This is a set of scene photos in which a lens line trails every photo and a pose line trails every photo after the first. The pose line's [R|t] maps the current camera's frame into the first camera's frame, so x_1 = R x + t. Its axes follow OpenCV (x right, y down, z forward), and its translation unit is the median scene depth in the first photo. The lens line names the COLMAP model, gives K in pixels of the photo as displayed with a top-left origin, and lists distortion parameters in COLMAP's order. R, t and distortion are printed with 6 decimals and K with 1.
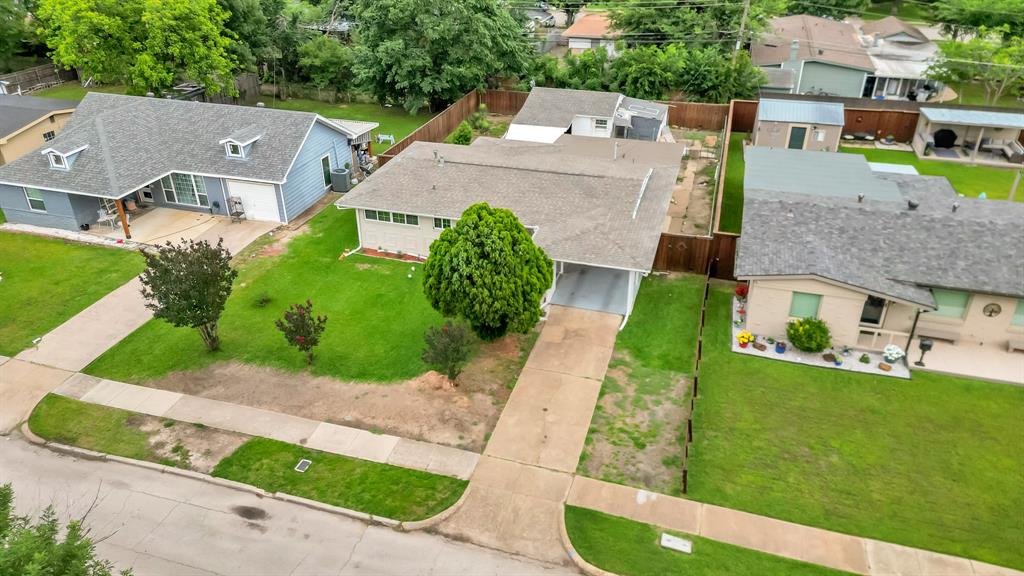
lens RADIAL K [[721.9, 0, 512.0], [0, 721.9, 288.0], [0, 0, 1]] dist [0.073959, -0.099075]
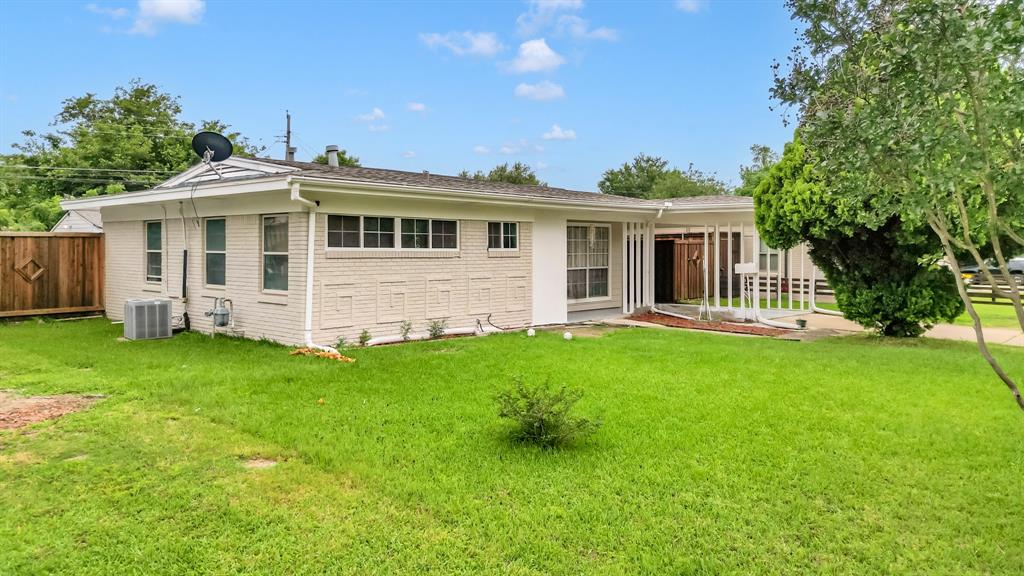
lens RADIAL K [[721.9, 0, 512.0], [0, 721.9, 288.0], [0, 0, 1]] dist [0.073959, -0.099075]
pose [[0.413185, -0.056392, 0.908899, -0.586945], [0.412390, 0.901461, -0.131542, -0.007251], [-0.811919, 0.429172, 0.395726, 1.057099]]
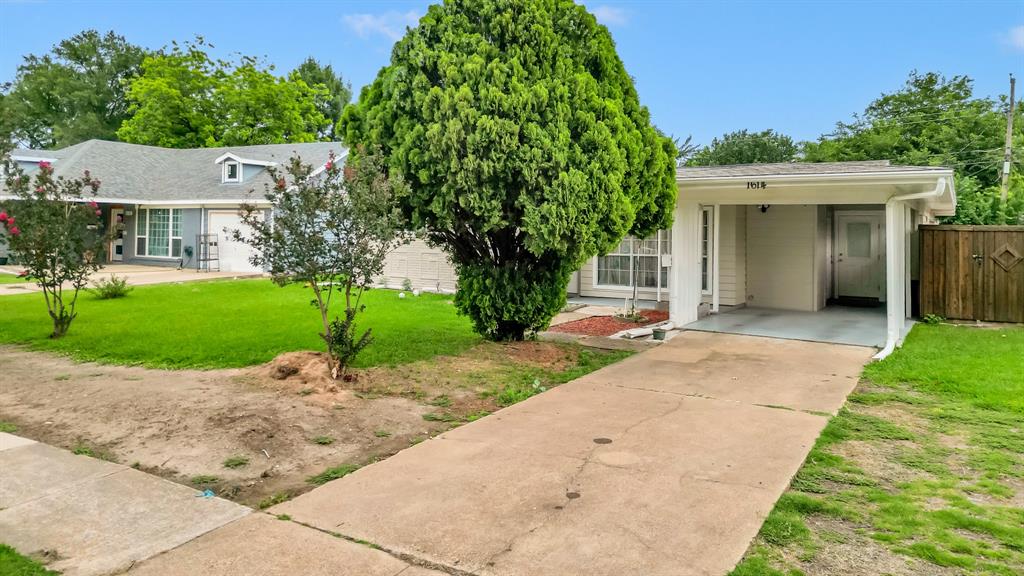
lens RADIAL K [[739.5, 0, 510.2], [0, 739.5, 235.3], [0, 0, 1]] dist [0.036451, -0.002080]
pose [[0.967938, 0.025019, -0.249939, 0.073451], [-0.143965, 0.870641, -0.470381, 0.218270], [0.205839, 0.491282, 0.846329, 0.680656]]
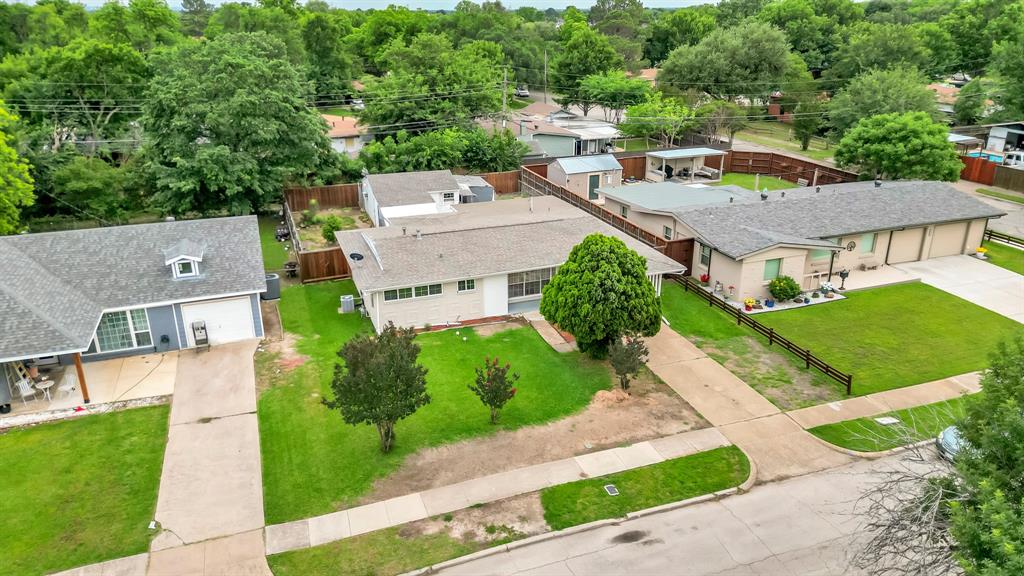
lens RADIAL K [[721.9, 0, 512.0], [0, 721.9, 288.0], [0, 0, 1]] dist [0.073959, -0.099075]
pose [[0.798255, -0.213953, 0.563039, -0.782221], [0.296064, 0.953439, -0.057444, -0.008498], [-0.524533, 0.212551, 0.824432, 0.145437]]
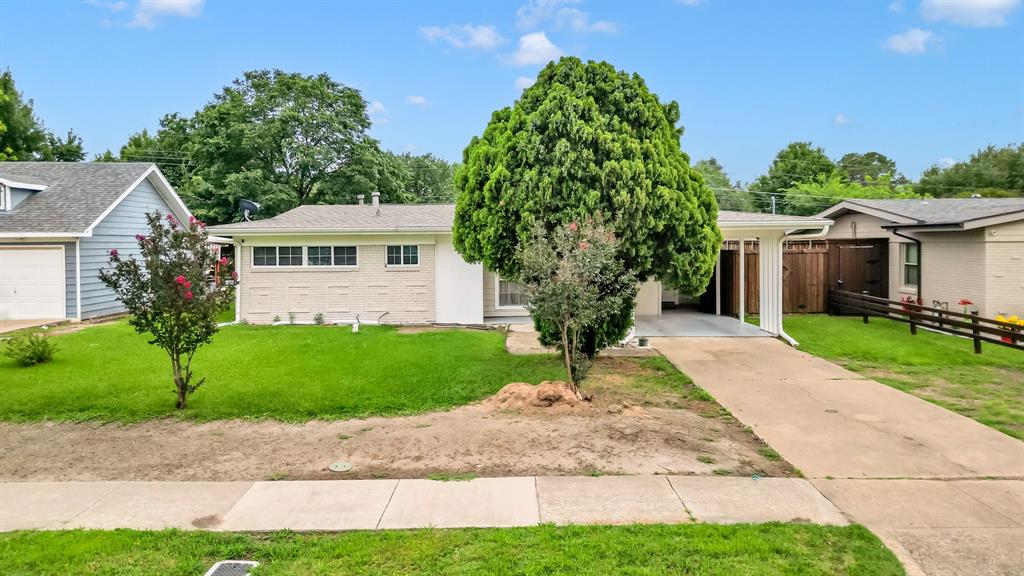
lens RADIAL K [[721.9, 0, 512.0], [0, 721.9, 288.0], [0, 0, 1]] dist [0.073959, -0.099075]
pose [[0.956108, -0.018209, 0.292449, -0.227275], [0.145079, 0.896563, -0.418483, 0.234804], [-0.254579, 0.442543, 0.859852, 0.617691]]
